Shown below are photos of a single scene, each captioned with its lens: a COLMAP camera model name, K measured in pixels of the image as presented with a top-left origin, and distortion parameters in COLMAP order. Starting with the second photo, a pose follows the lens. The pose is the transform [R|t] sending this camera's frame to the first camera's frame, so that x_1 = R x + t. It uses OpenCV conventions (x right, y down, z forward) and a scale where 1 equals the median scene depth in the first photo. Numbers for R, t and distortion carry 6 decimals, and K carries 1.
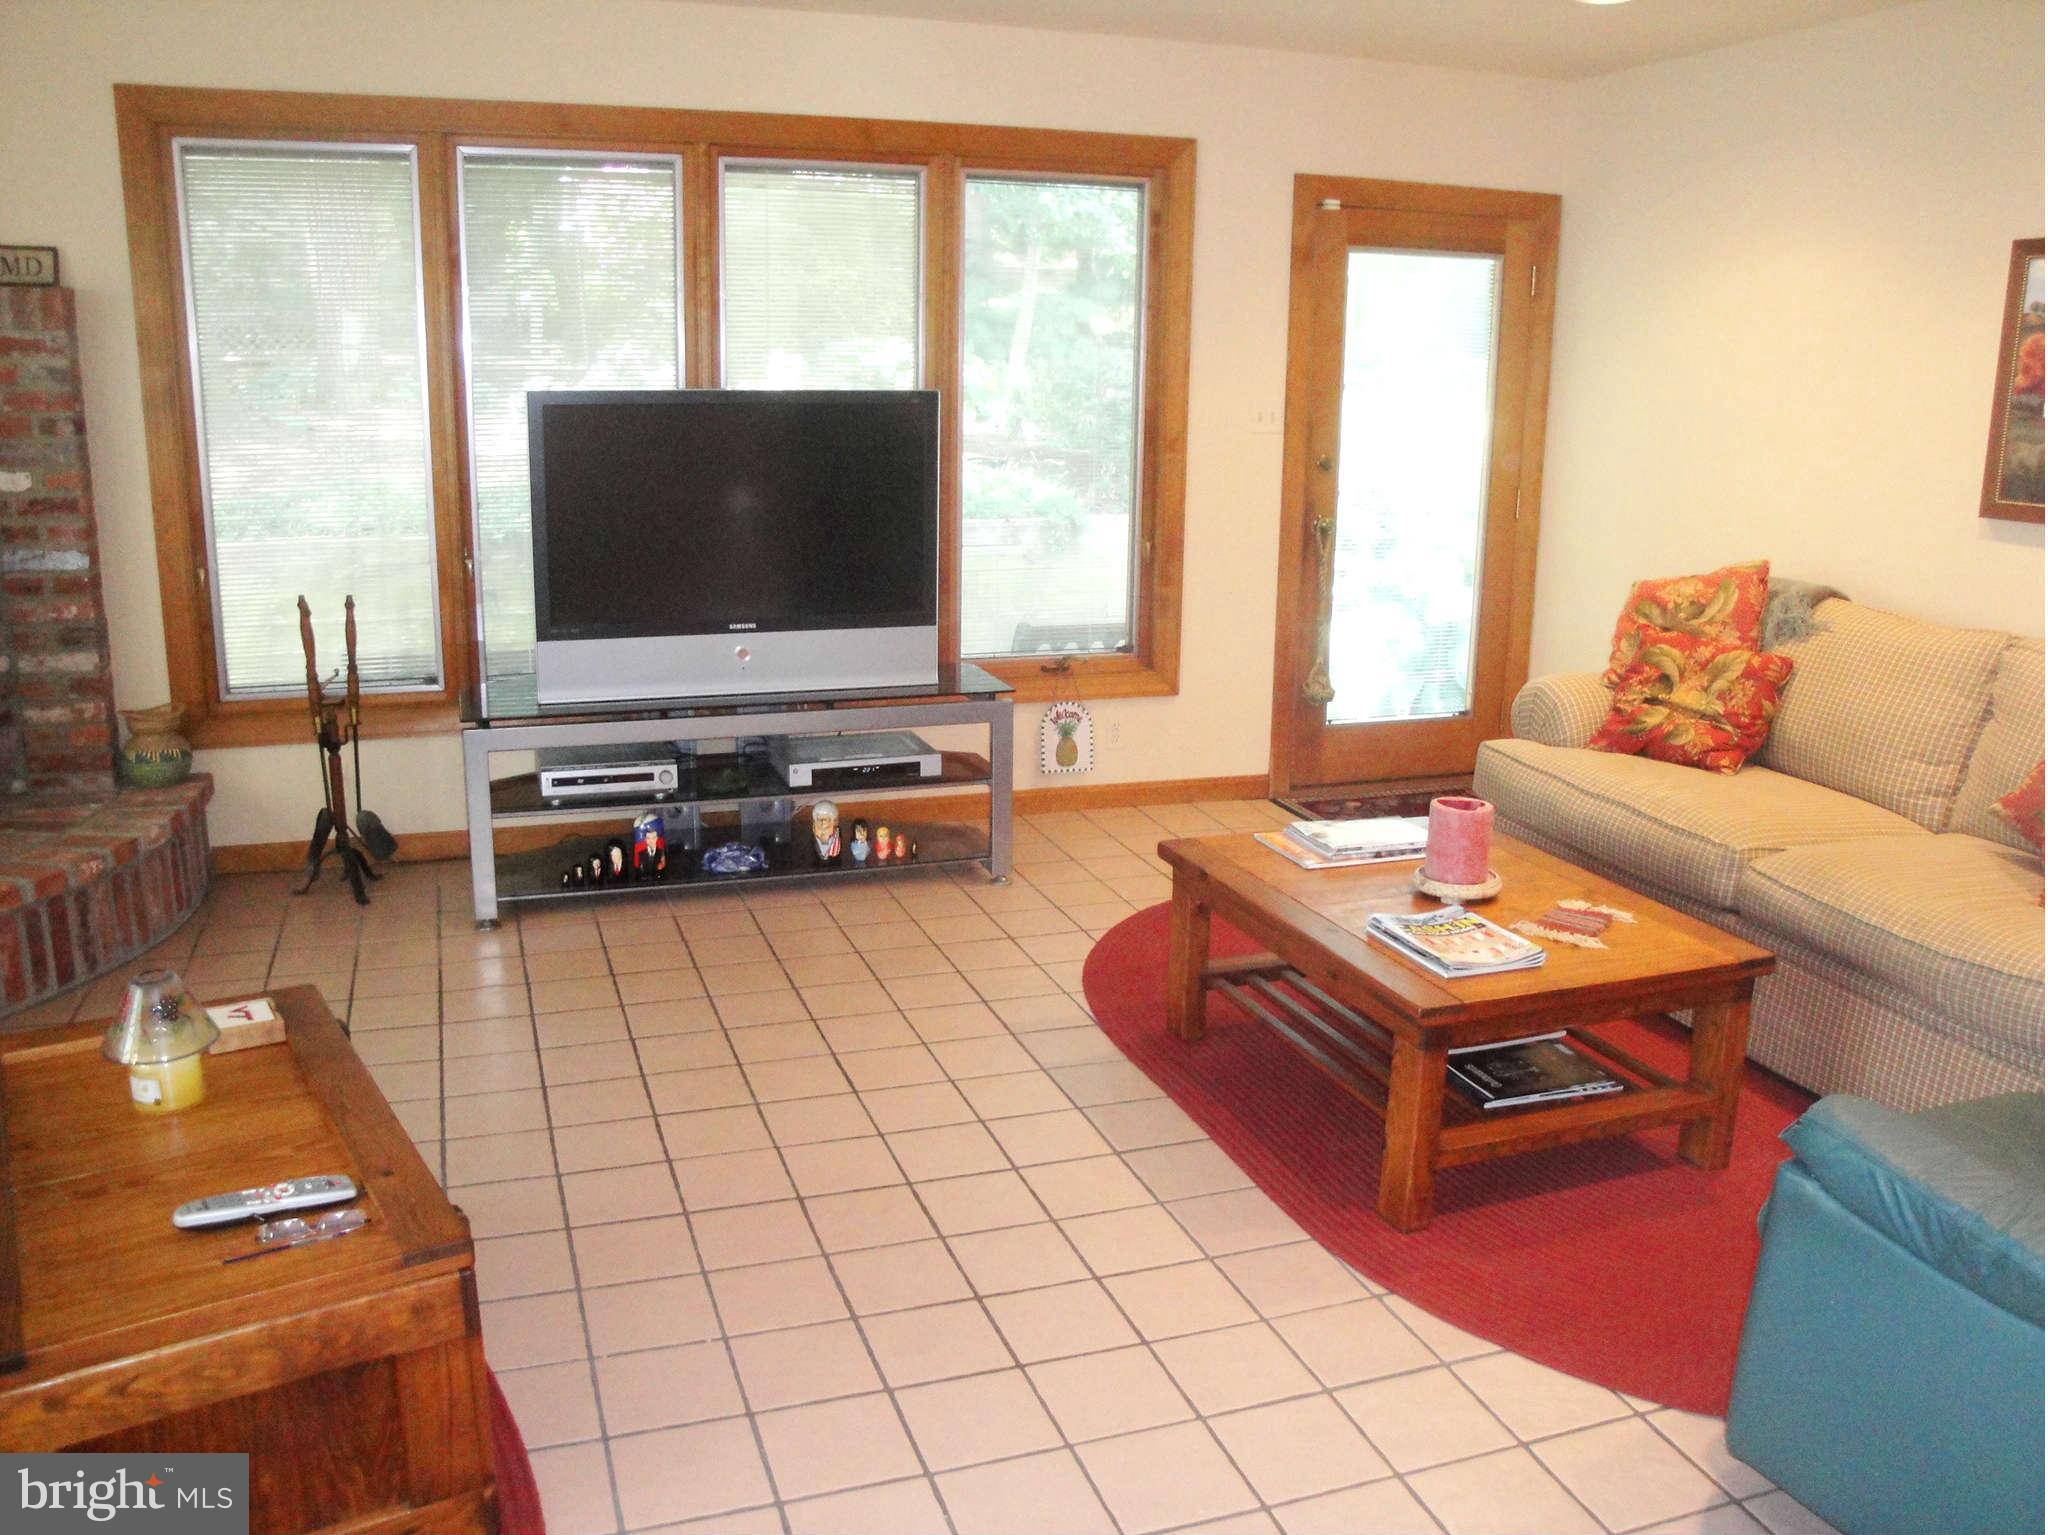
lens RADIAL K [[1696.4, 0, 1021.6], [0, 1696.4, 773.9], [0, 0, 1]] dist [-0.174993, 0.161504]
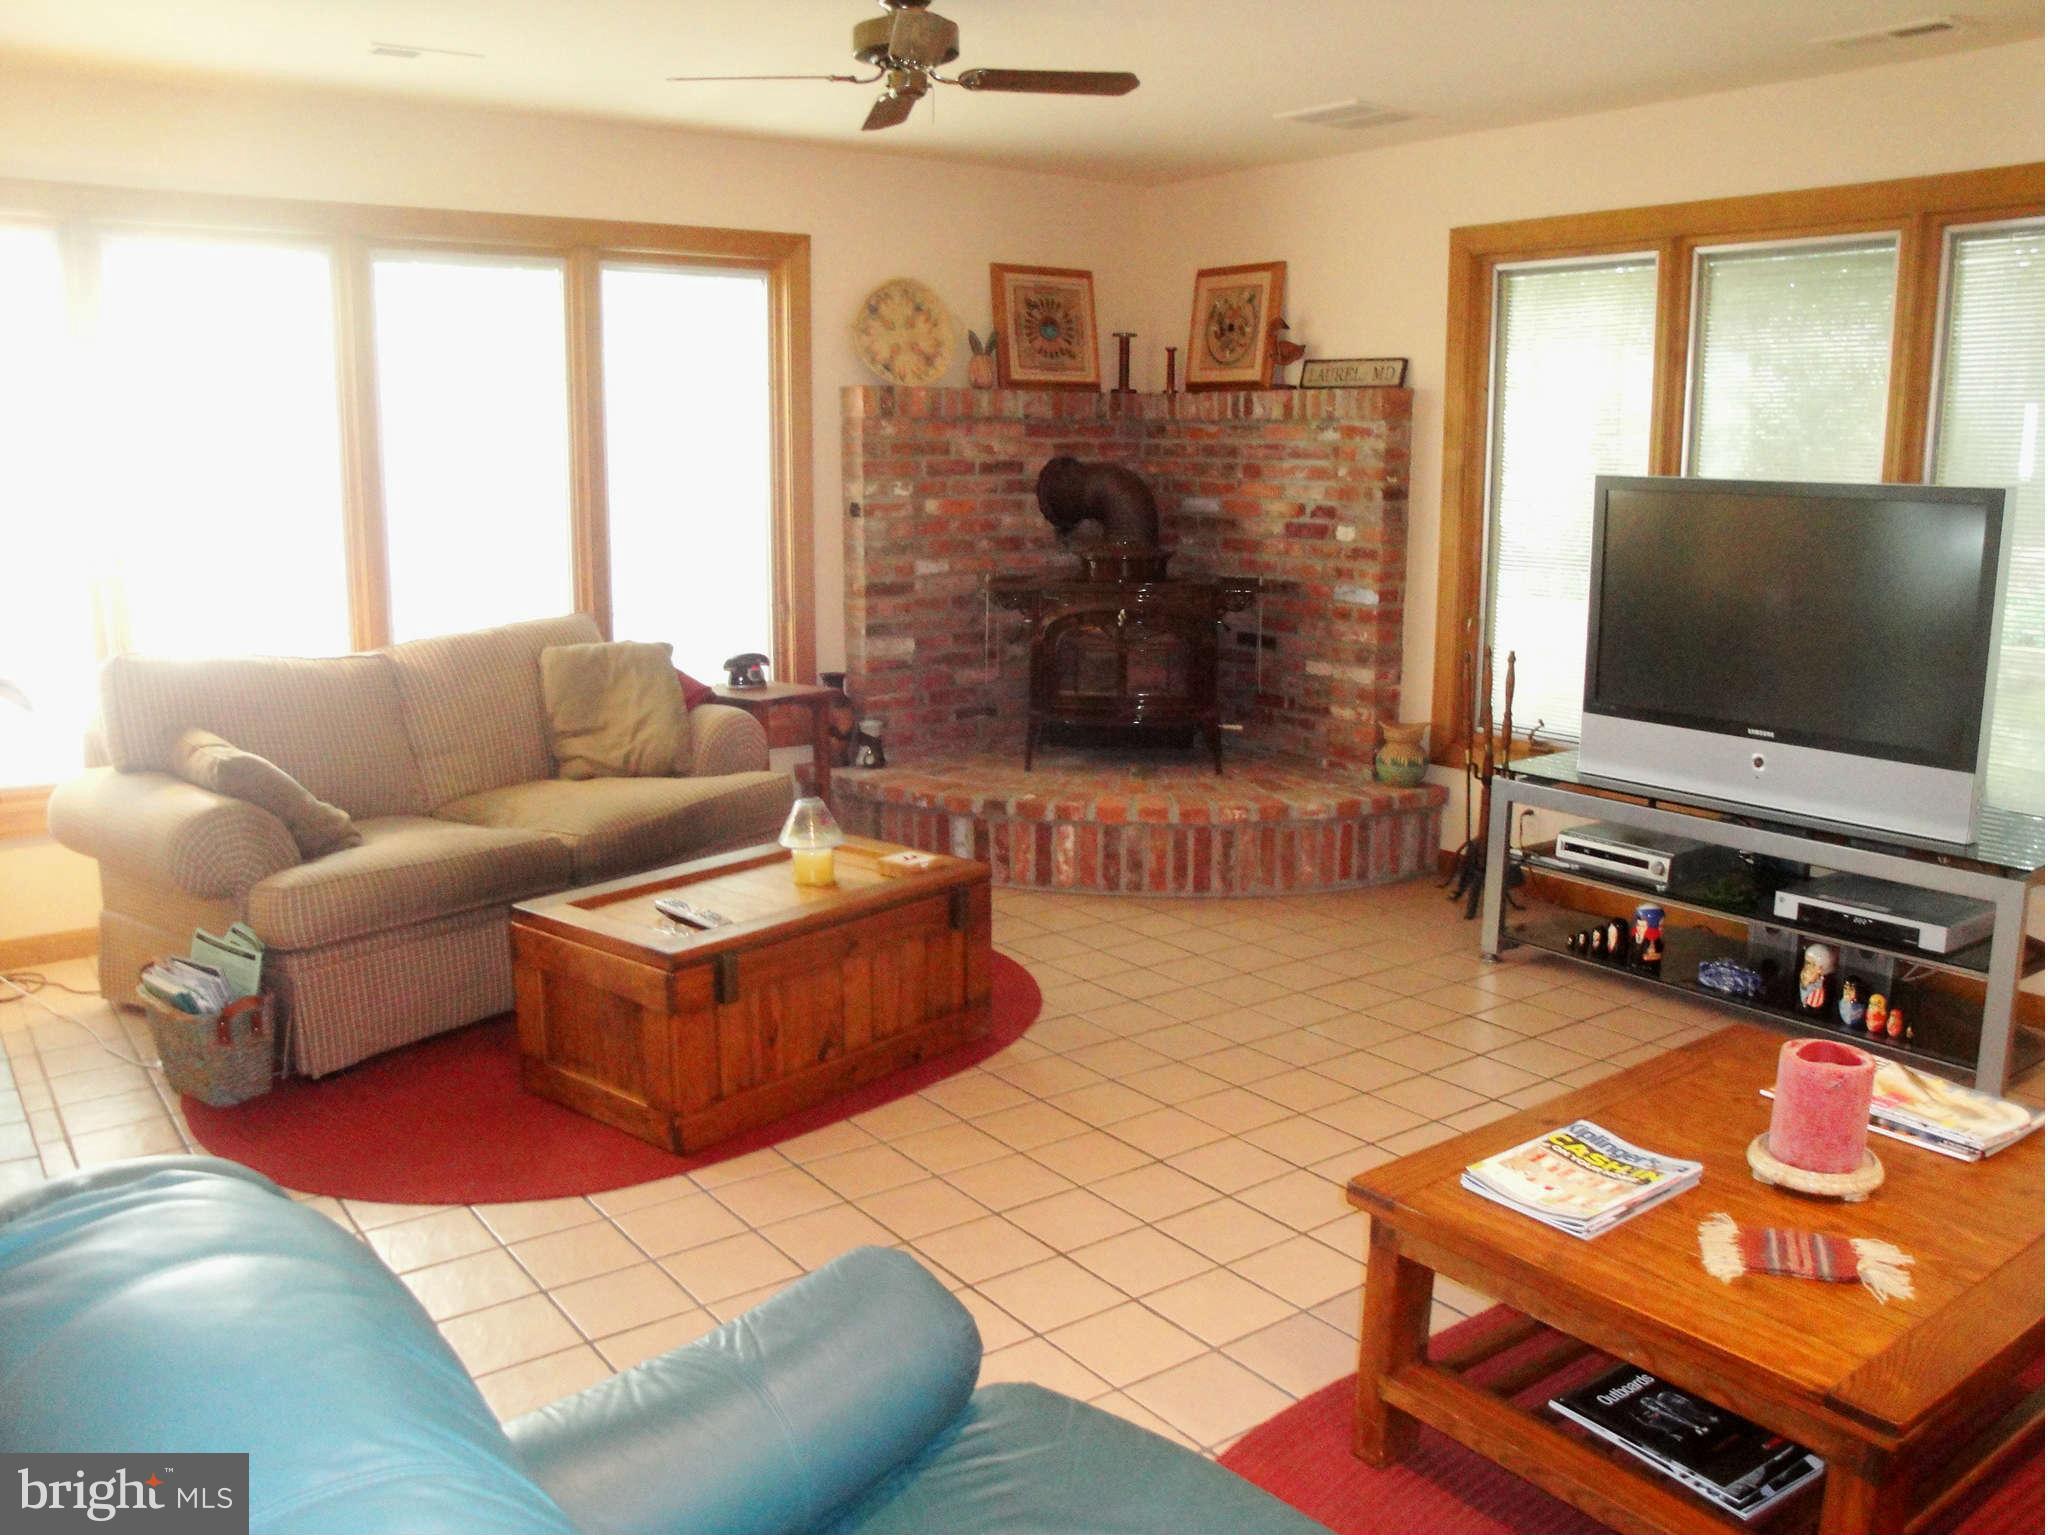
lens RADIAL K [[1663.7, 0, 1030.5], [0, 1663.7, 795.8], [0, 0, 1]] dist [-0.169590, 0.130874]
pose [[0.301397, 0.180019, -0.936351, 0.562812], [-0.230402, 0.966665, 0.111684, -0.061051], [0.925243, 0.182076, 0.332827, 0.335477]]
